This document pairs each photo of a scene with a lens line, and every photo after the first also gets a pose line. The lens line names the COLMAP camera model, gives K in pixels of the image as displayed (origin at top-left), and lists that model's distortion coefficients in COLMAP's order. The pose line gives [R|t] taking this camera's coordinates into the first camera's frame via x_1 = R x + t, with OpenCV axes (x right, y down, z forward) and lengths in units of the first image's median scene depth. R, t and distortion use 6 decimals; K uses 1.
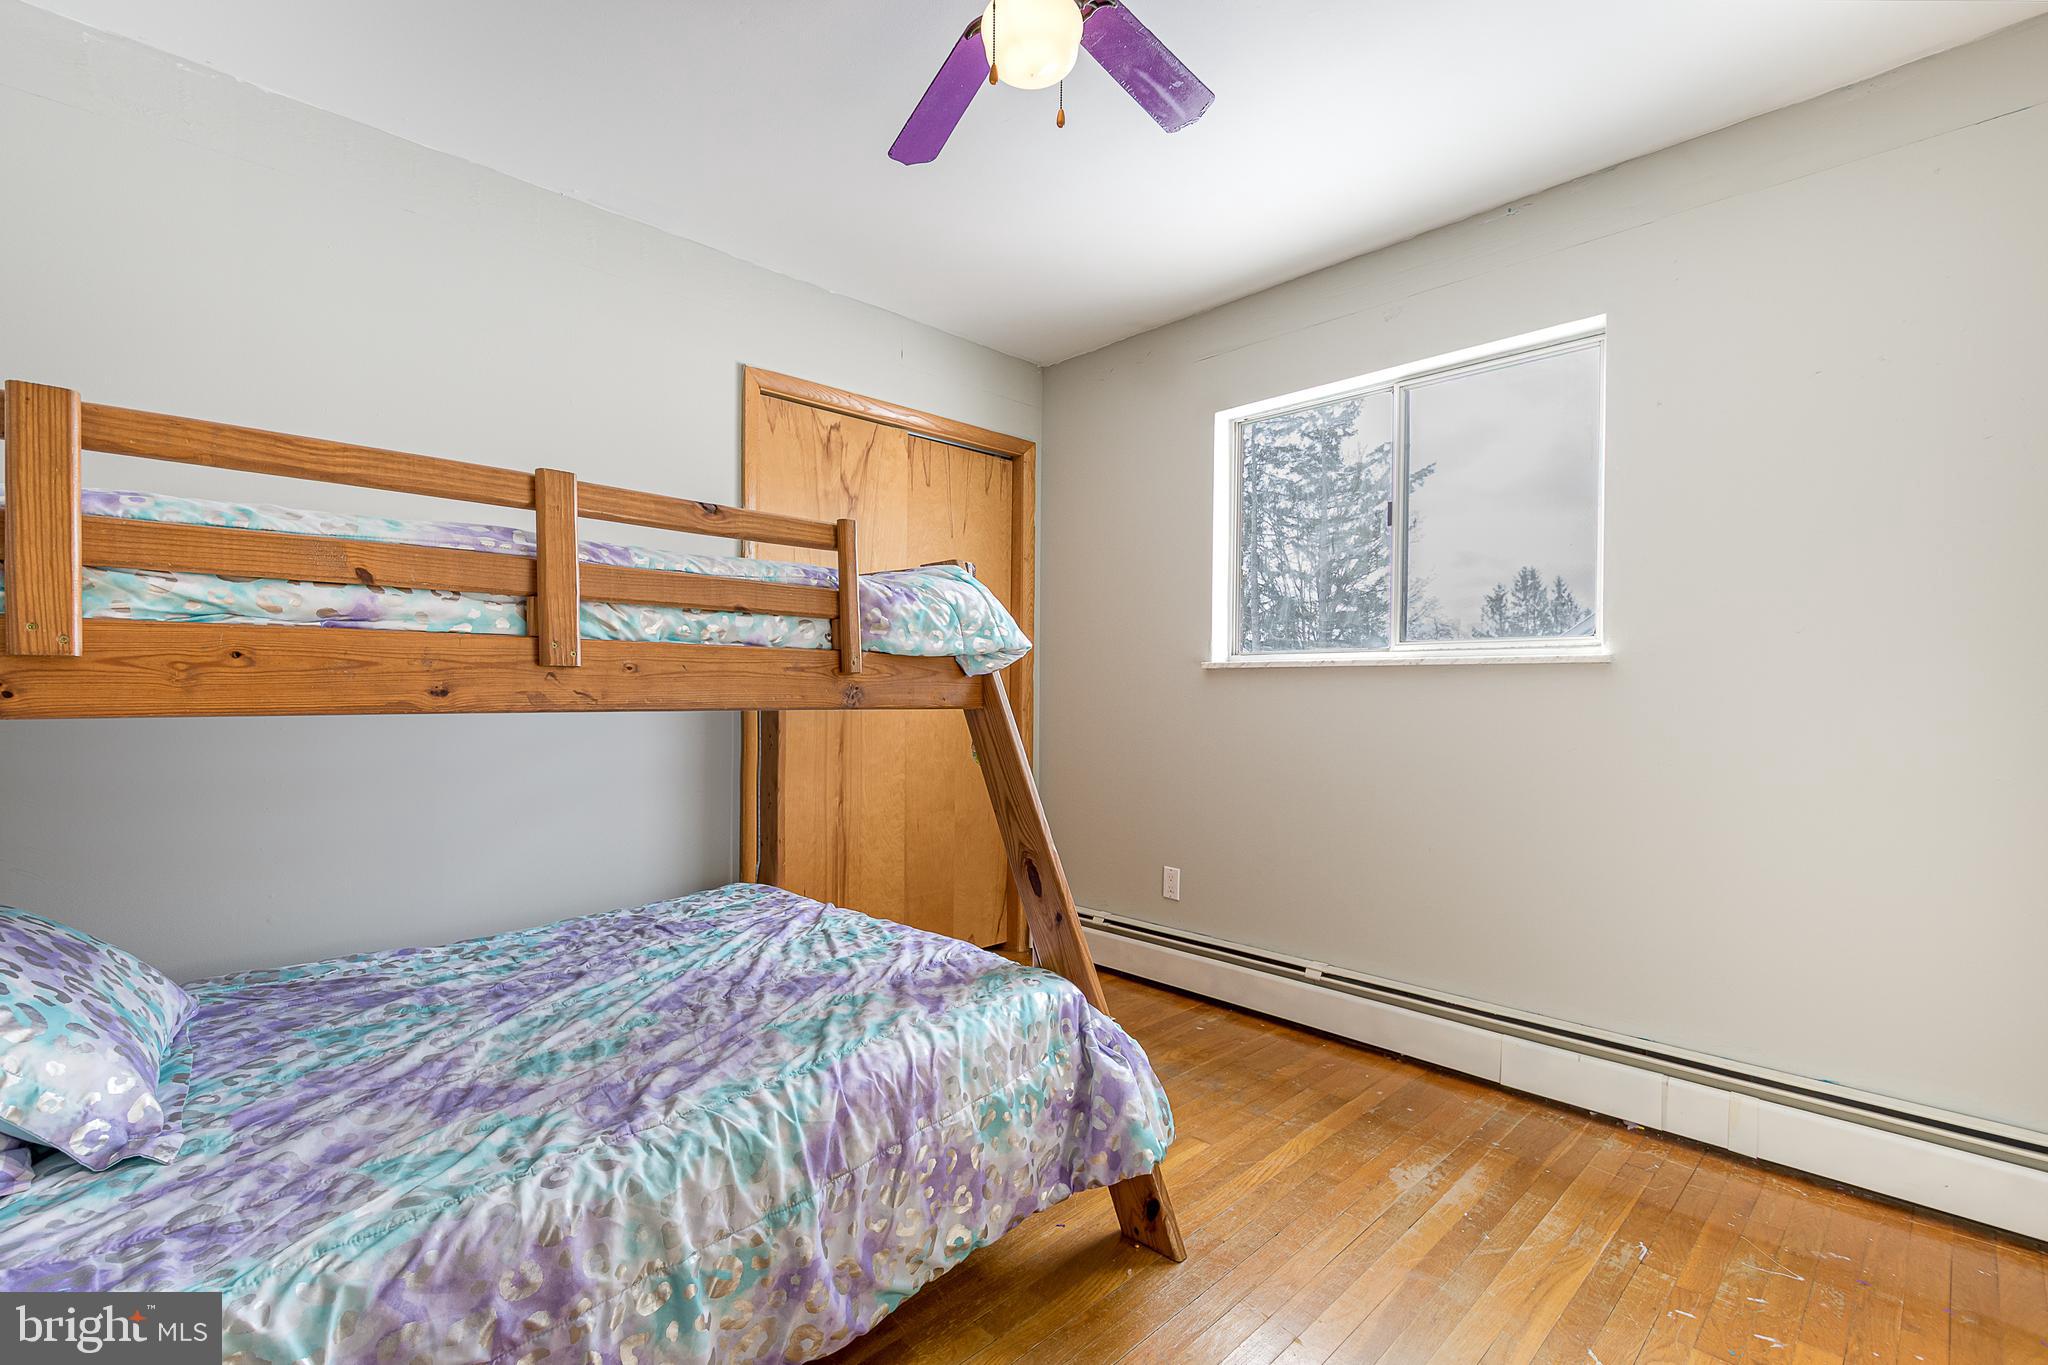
lens RADIAL K [[900.3, 0, 1000.9], [0, 900.3, 693.2], [0, 0, 1]] dist [0.005622, -0.000621]
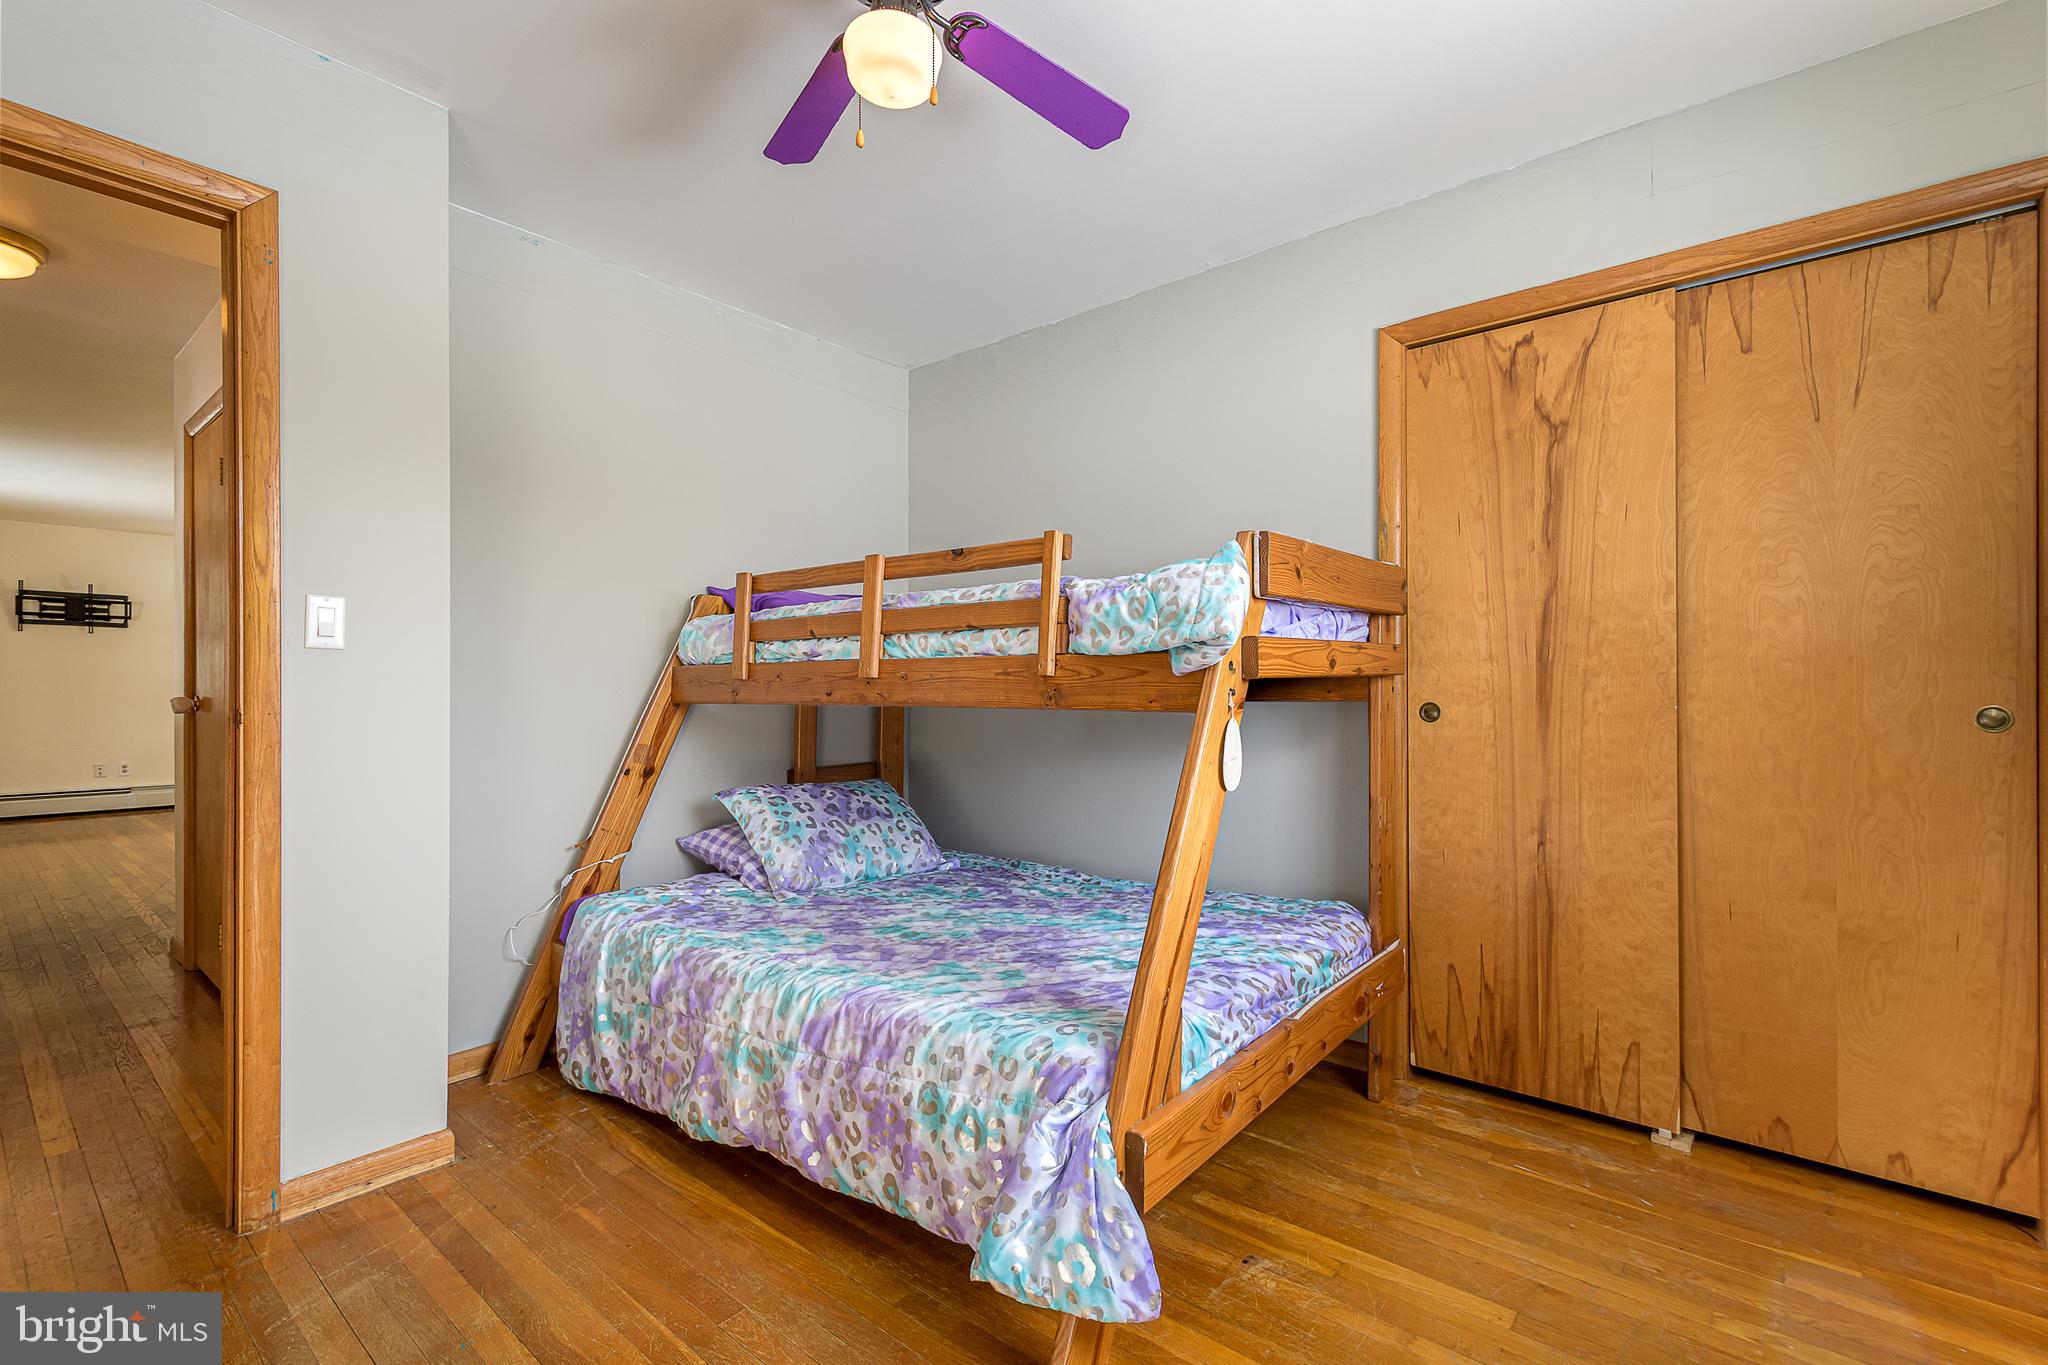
lens RADIAL K [[914.0, 0, 1010.3], [0, 914.0, 680.6], [0, 0, 1]] dist [0.010543, -0.000410]
pose [[0.107903, -0.014658, -0.994053, 0.807809], [-0.001554, 0.999888, -0.014913, -0.000515], [0.994160, 0.003154, 0.107868, 0.753609]]
